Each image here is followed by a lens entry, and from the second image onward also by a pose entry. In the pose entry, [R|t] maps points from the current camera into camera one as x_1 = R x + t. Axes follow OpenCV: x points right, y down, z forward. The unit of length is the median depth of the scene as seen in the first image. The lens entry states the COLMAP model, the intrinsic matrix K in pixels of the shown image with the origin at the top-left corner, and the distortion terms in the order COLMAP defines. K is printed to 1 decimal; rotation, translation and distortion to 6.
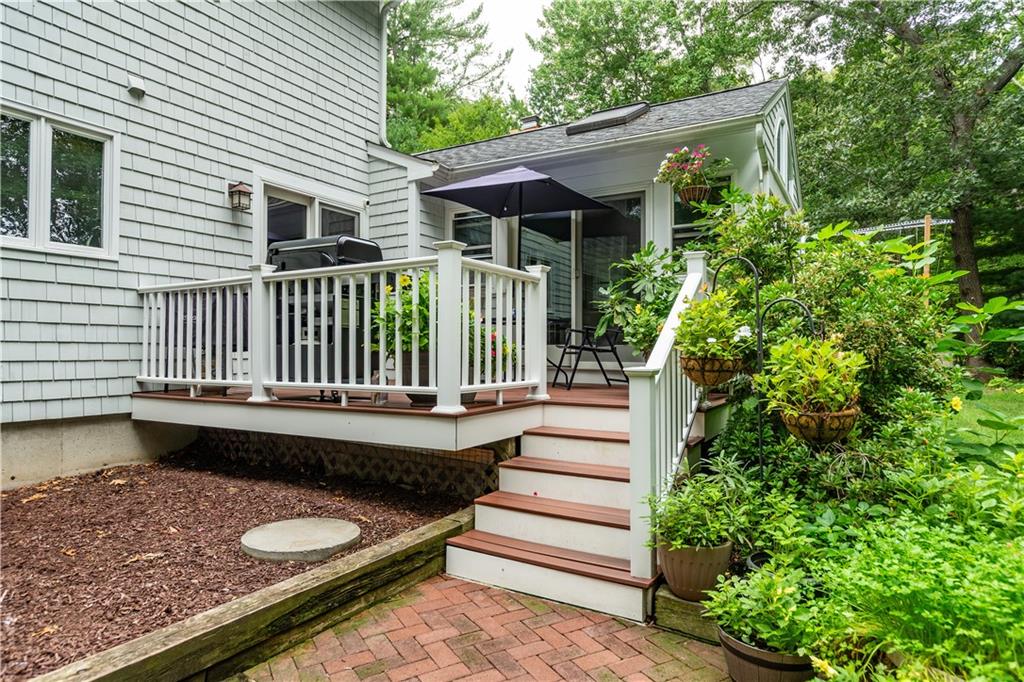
lens RADIAL K [[590.3, 0, 512.9], [0, 590.3, 341.6], [0, 0, 1]] dist [-0.001878, -0.000555]
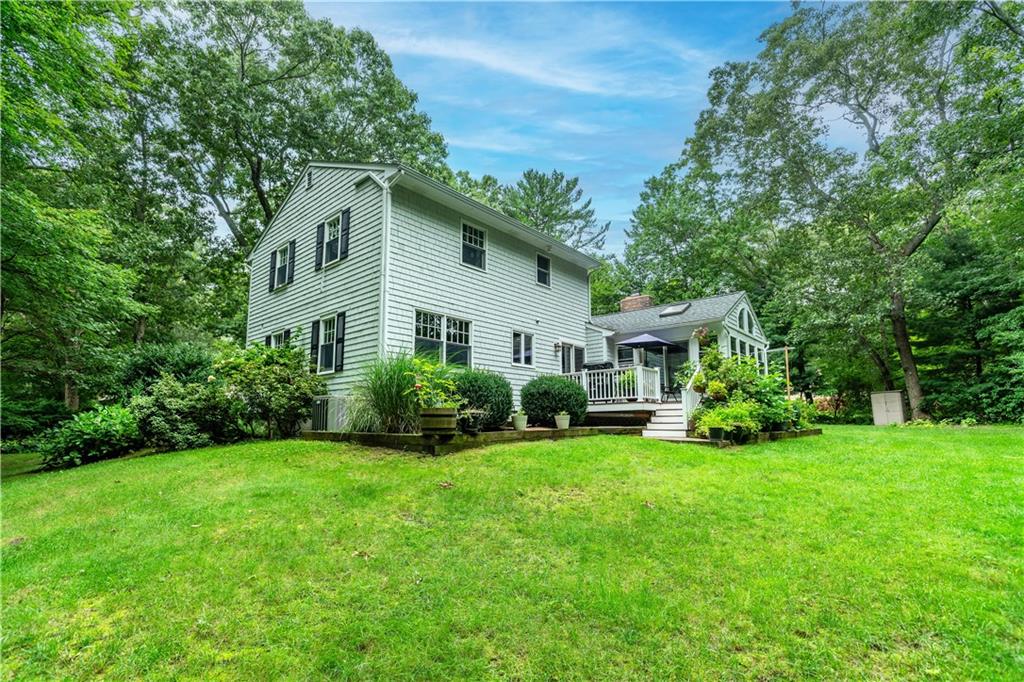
lens RADIAL K [[467.6, 0, 519.7], [0, 467.6, 378.3], [0, 0, 1]] dist [0.001123, 0.000072]
pose [[0.985243, -0.023175, -0.169587, -0.270693], [0.009261, 0.996558, -0.082379, 0.152781], [0.170912, 0.079593, 0.982066, -1.769947]]
